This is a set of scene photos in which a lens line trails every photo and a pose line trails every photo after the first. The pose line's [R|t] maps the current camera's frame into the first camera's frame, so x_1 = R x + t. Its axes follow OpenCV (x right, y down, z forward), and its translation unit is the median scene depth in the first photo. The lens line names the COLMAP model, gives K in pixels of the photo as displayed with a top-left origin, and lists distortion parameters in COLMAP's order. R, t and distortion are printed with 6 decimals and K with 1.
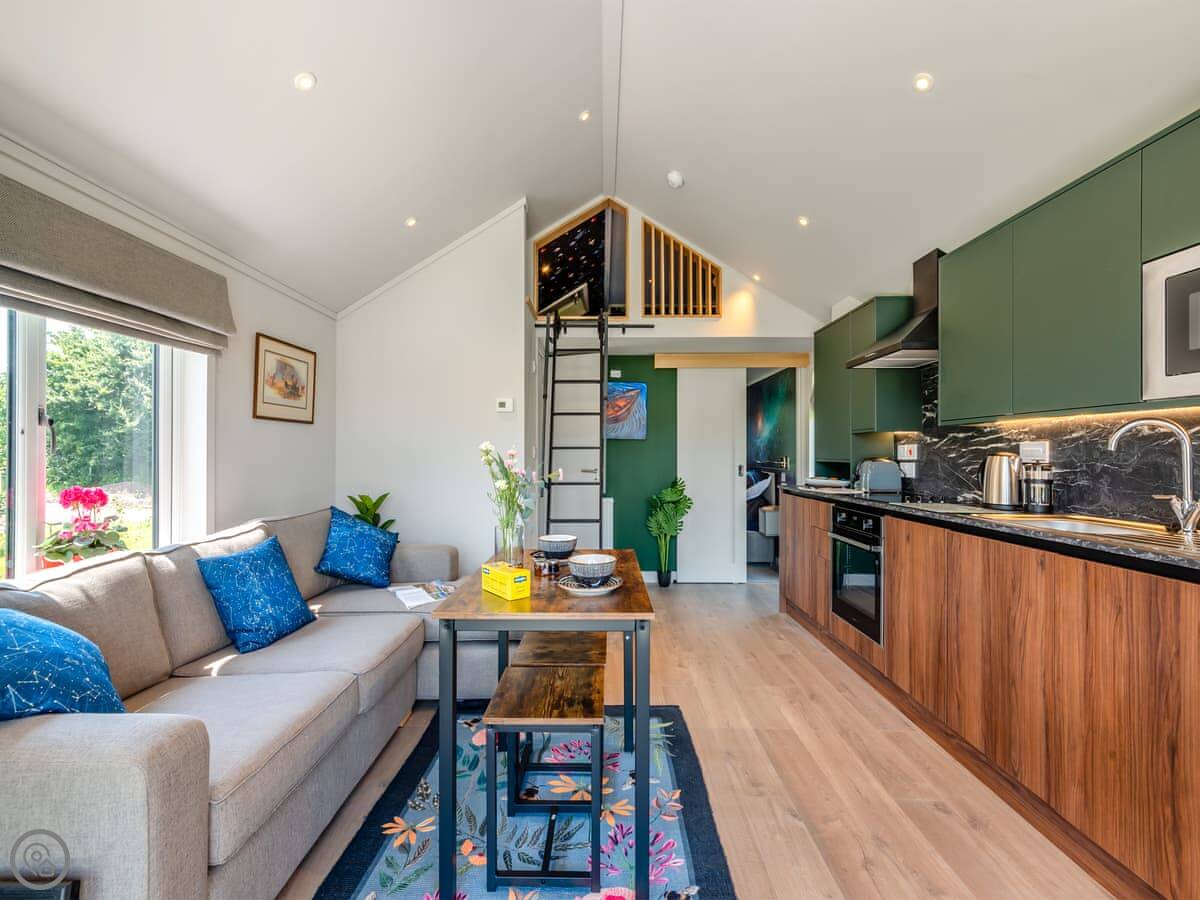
lens RADIAL K [[468.9, 0, 600.0], [0, 468.9, 450.0], [0, 0, 1]] dist [0.000117, -0.000096]
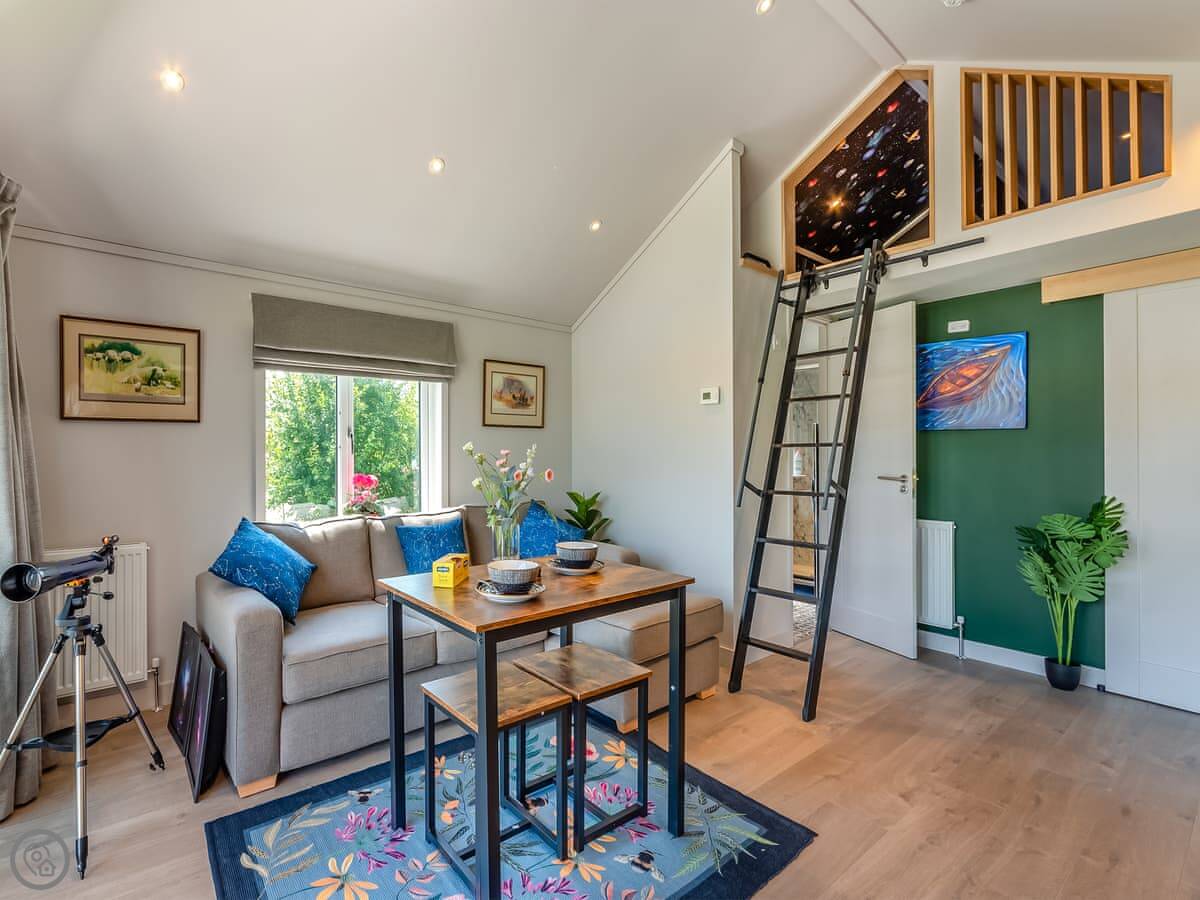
lens RADIAL K [[553.4, 0, 583.6], [0, 553.4, 451.3], [0, 0, 1]] dist [0.001099, 0.000735]
pose [[0.618034, -0.007236, -0.786118, 0.519880], [0.009337, 0.999955, -0.001863, 0.004497], [0.786096, -0.006189, 0.618073, 0.235684]]
